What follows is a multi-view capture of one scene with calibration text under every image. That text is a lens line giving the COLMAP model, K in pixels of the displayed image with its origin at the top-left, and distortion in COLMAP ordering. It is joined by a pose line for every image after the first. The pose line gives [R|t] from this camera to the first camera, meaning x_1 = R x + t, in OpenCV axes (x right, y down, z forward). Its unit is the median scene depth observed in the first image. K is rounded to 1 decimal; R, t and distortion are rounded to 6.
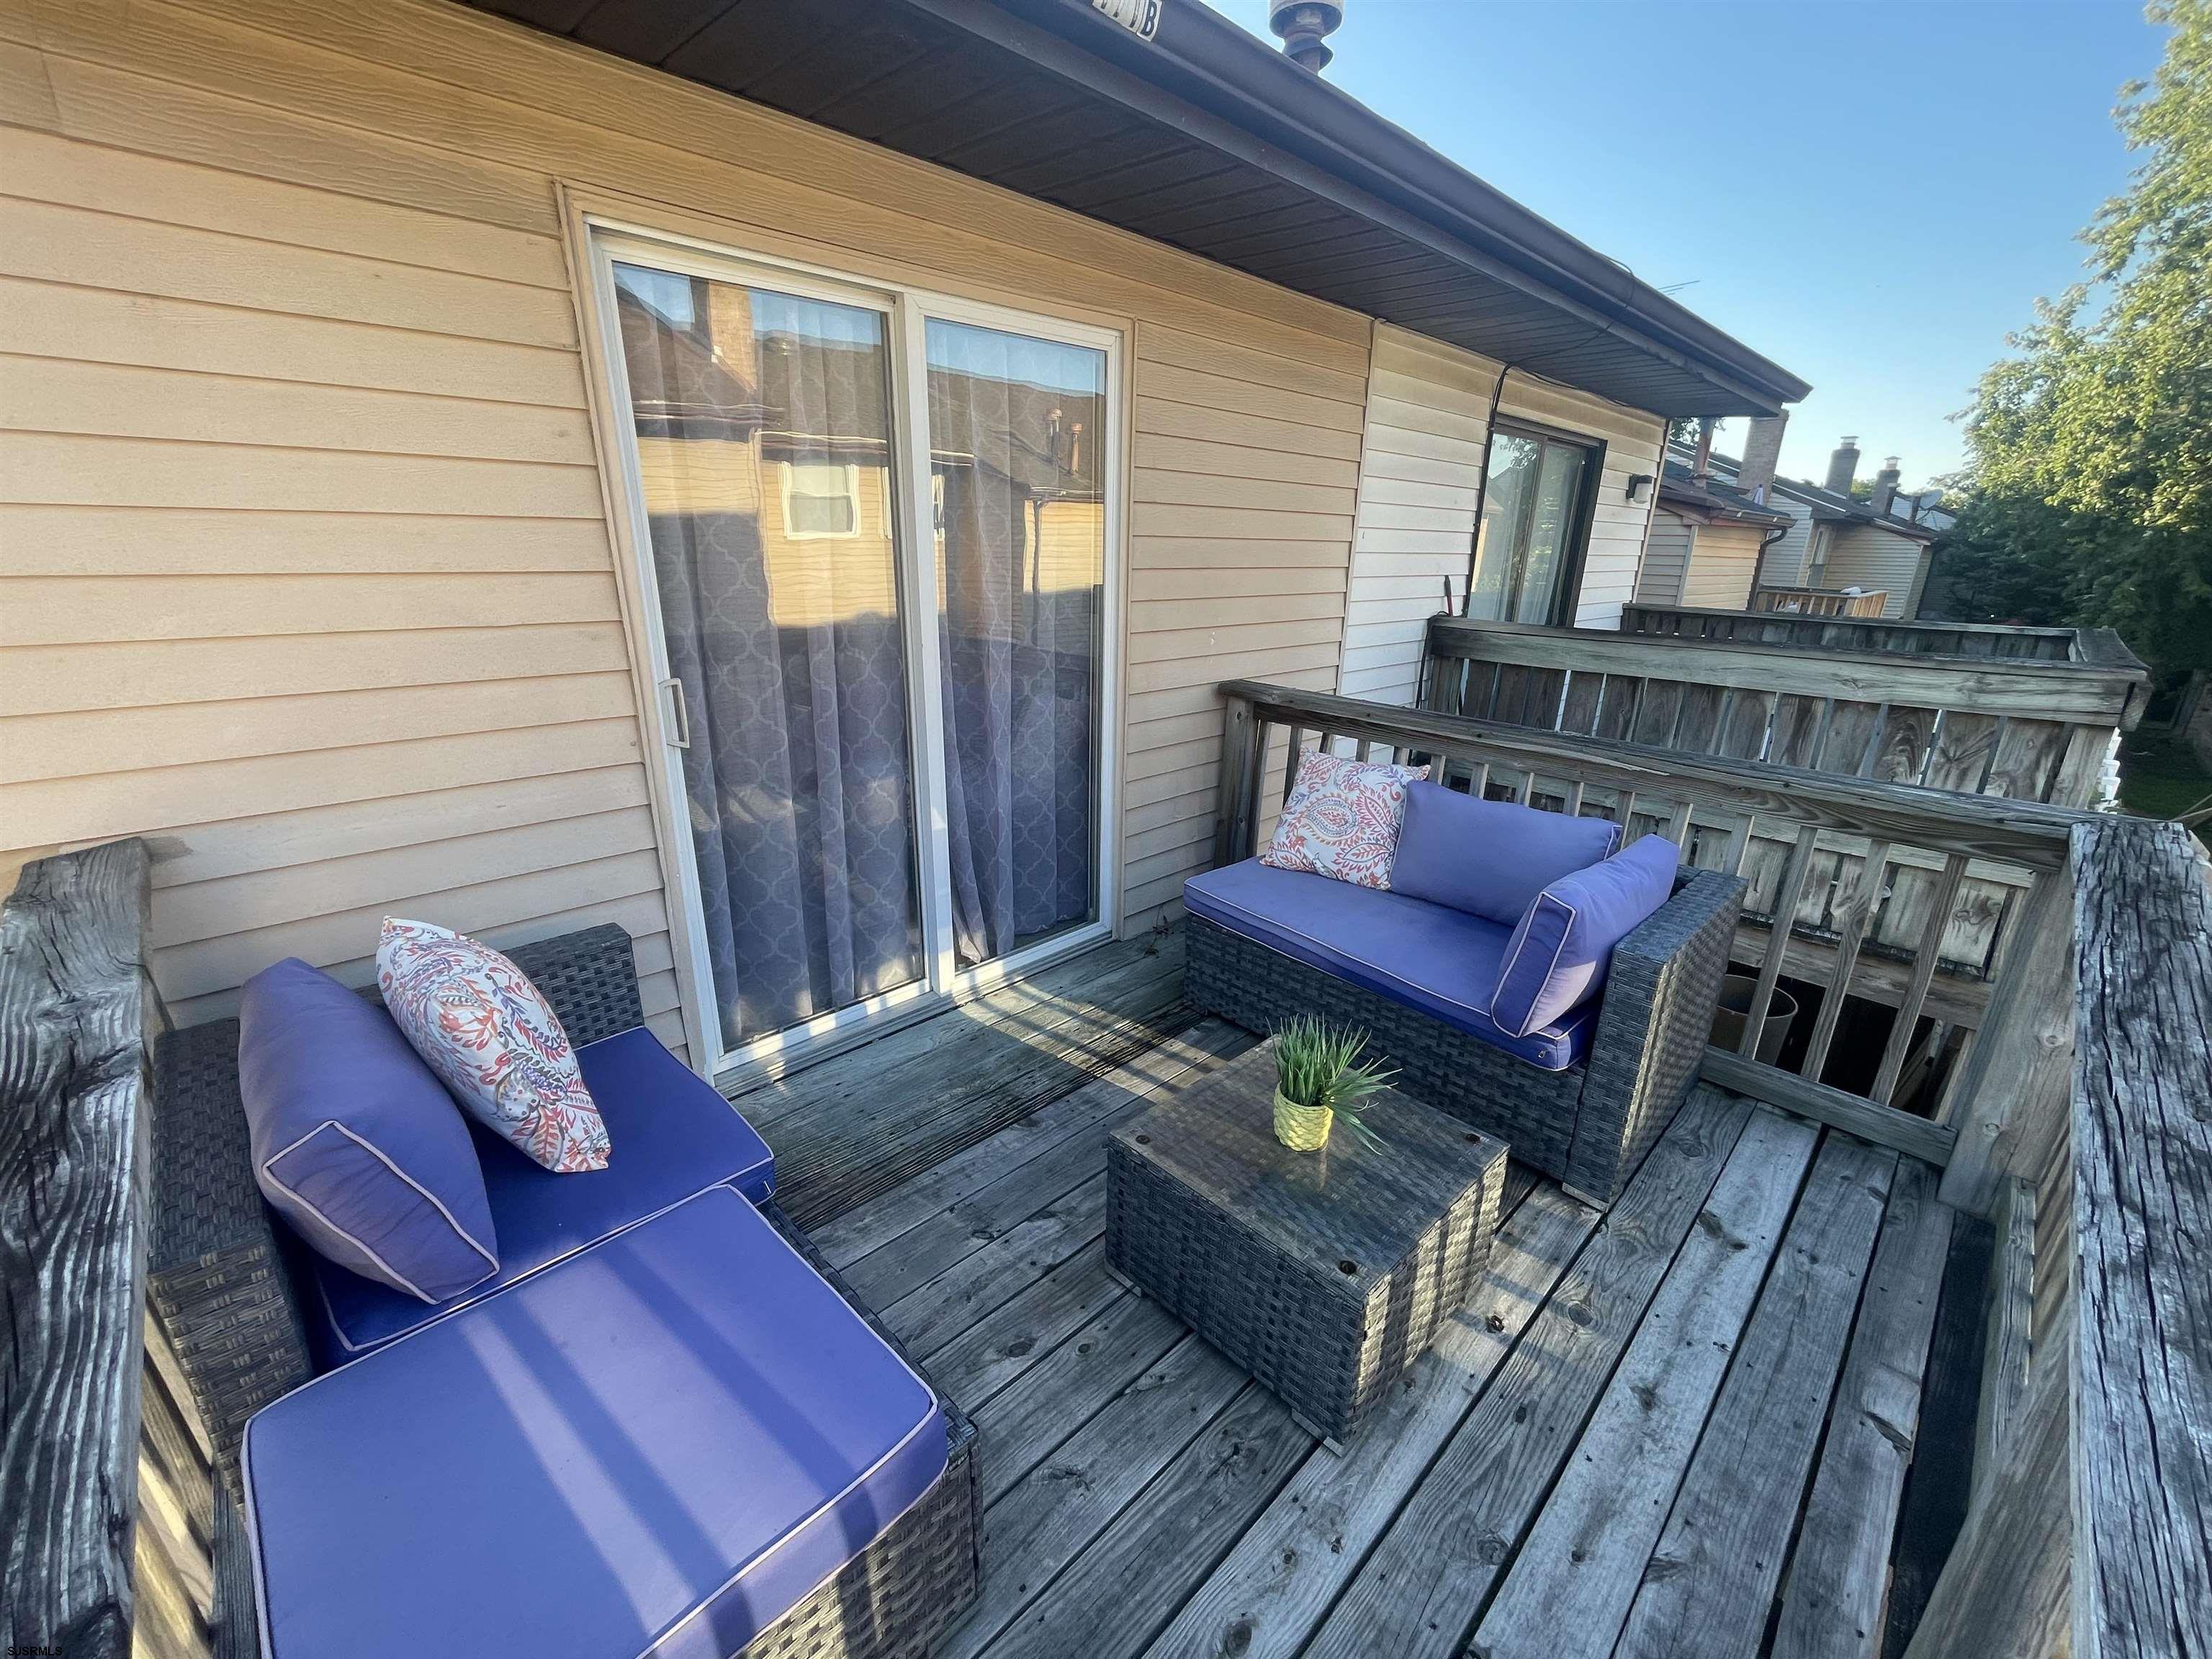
lens RADIAL K [[892.4, 0, 1114.1], [0, 892.4, 831.0], [0, 0, 1]] dist [-0.000335, 0.000305]
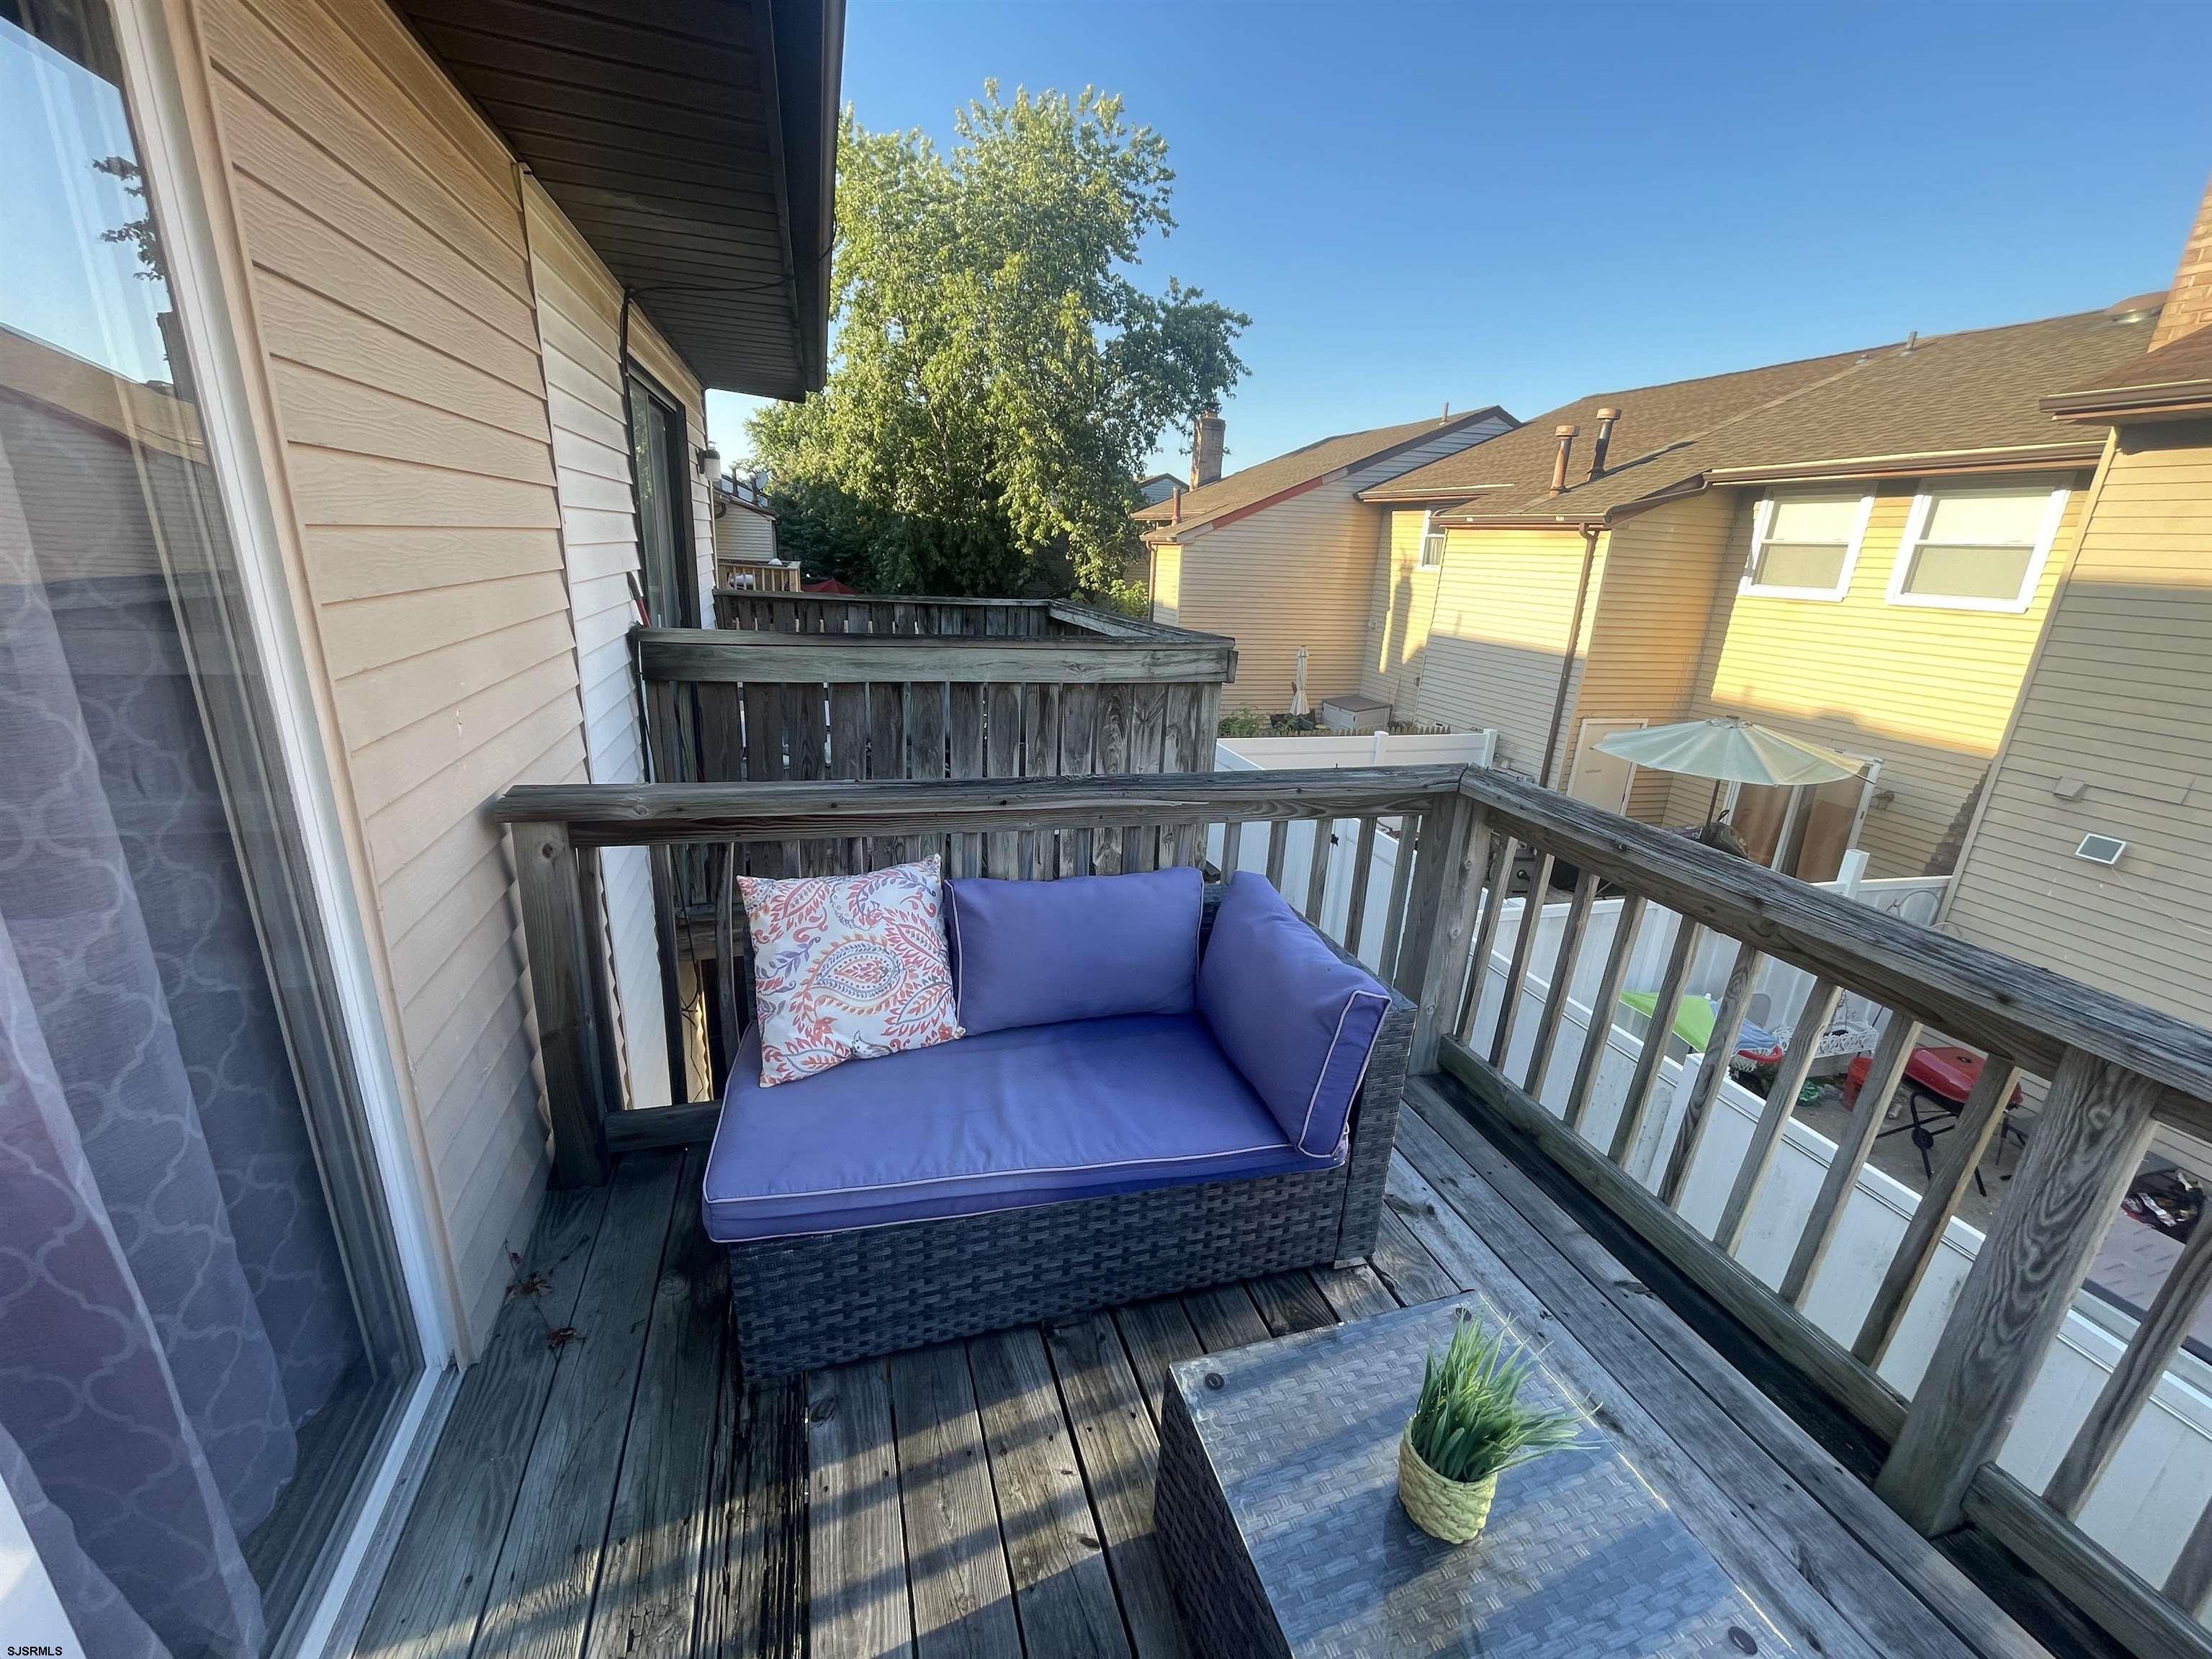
lens RADIAL K [[892.4, 0, 1103.5], [0, 892.4, 833.3], [0, 0, 1]] dist [-0.000335, 0.000305]
pose [[0.460129, -0.270305, 0.845705, -0.169846], [0.238334, 0.955172, 0.175621, -0.157641], [-0.855265, 0.120752, 0.503925, 0.432623]]
